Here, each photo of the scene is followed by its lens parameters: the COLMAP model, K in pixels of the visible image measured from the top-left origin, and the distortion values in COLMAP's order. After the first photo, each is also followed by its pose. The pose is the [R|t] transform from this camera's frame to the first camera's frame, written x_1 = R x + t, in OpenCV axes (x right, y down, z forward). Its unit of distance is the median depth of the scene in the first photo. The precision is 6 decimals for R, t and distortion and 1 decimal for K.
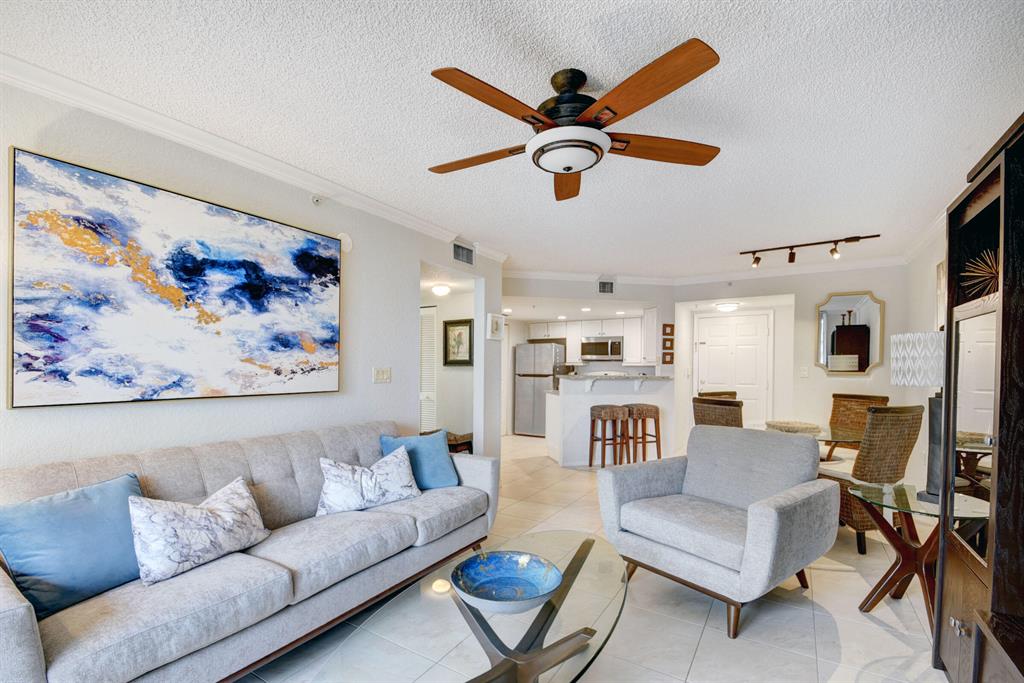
lens RADIAL K [[450.6, 0, 511.6], [0, 450.6, 372.9], [0, 0, 1]] dist [0.002100, -0.010523]
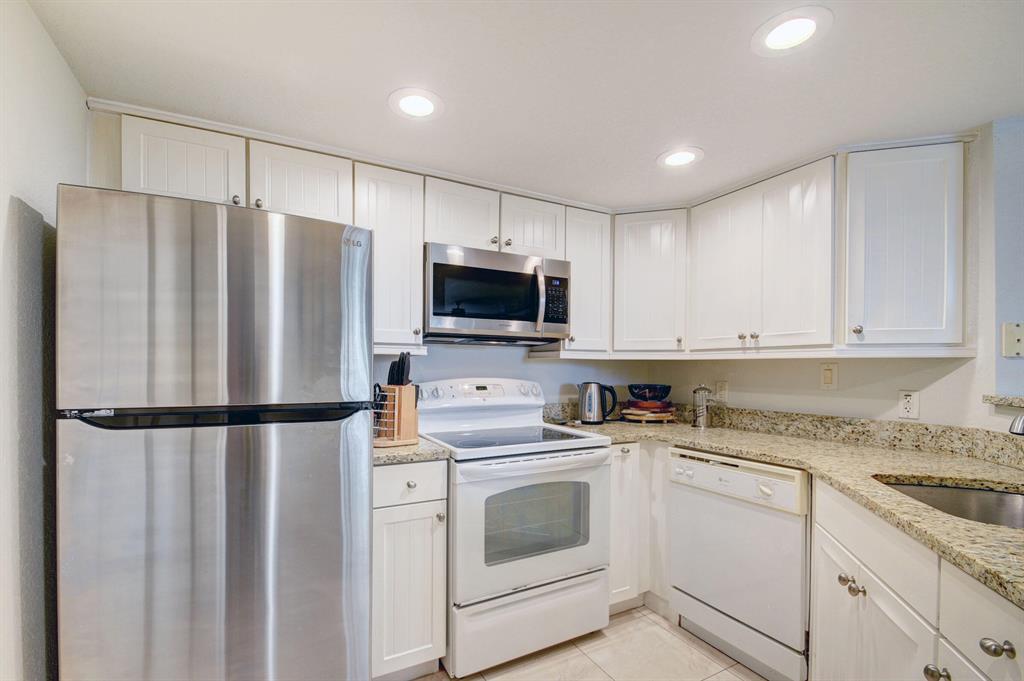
lens RADIAL K [[450.6, 0, 500.5], [0, 450.6, 374.8], [0, 0, 1]] dist [0.002100, -0.010523]
pose [[0.515813, -0.014870, 0.856572, -0.110928], [0.009529, 0.999887, 0.011620, -0.026556], [-0.856648, 0.002169, 0.515897, 2.480957]]
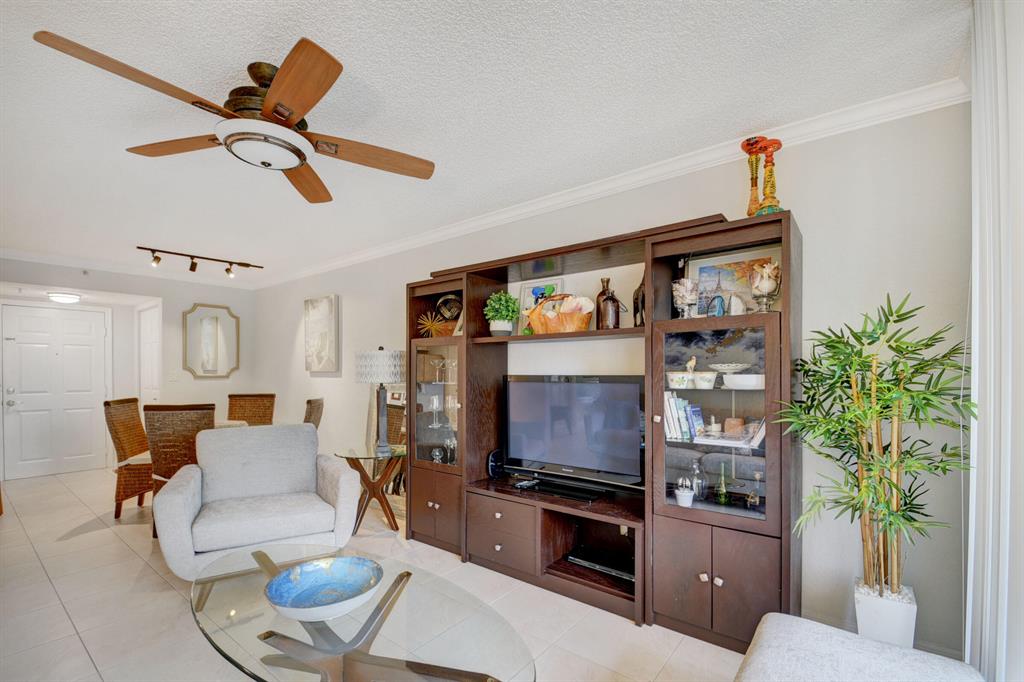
lens RADIAL K [[450.6, 0, 507.9], [0, 450.6, 378.8], [0, 0, 1]] dist [0.002100, -0.010523]
pose [[0.098270, -0.025537, 0.994832, -0.564710], [0.016595, 0.999574, 0.024019, -0.013629], [-0.995021, 0.014149, 0.098652, 0.272062]]
